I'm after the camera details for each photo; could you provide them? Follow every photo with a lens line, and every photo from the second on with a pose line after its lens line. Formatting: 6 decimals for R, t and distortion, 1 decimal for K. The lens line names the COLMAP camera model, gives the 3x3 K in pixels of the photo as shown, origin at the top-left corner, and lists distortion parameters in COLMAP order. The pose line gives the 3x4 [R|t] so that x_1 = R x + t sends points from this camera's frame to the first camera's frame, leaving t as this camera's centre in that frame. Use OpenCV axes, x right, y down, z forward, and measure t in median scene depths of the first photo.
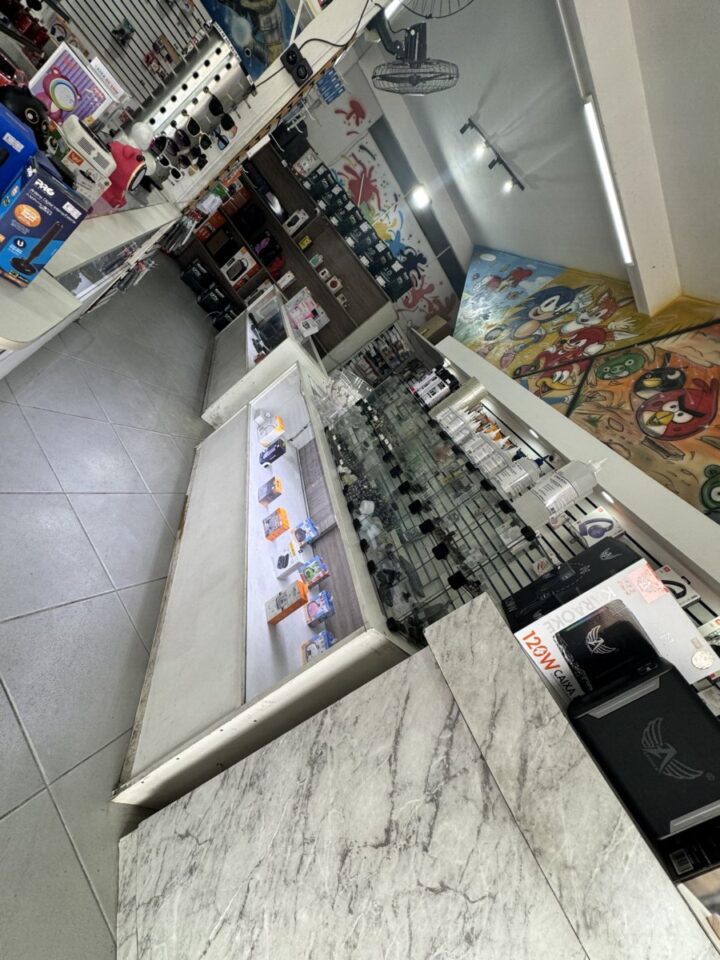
lens RADIAL K [[412.3, 0, 360.0], [0, 412.3, 480.0], [0, 0, 1]] dist [0.000491, 0.000022]
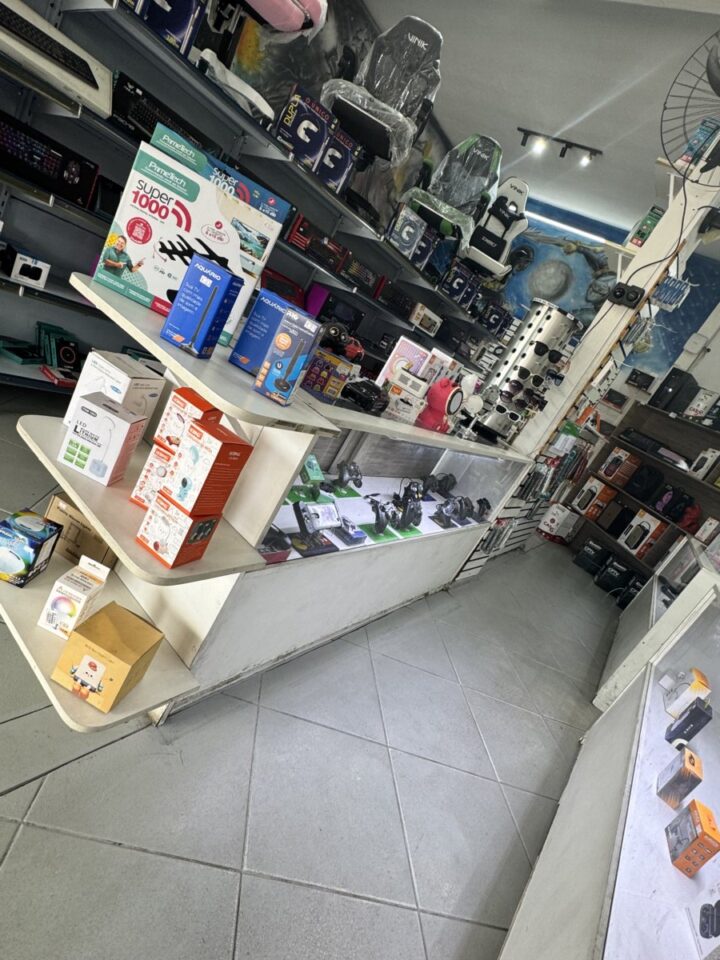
lens RADIAL K [[500.4, 0, 360.0], [0, 500.4, 480.0], [0, 0, 1]] dist [-0.005623, -0.000674]
pose [[0.667039, -0.343029, -0.661354, 0.055717], [-0.166812, 0.796394, -0.581318, 0.140629], [0.726108, 0.498084, 0.474005, 0.169549]]
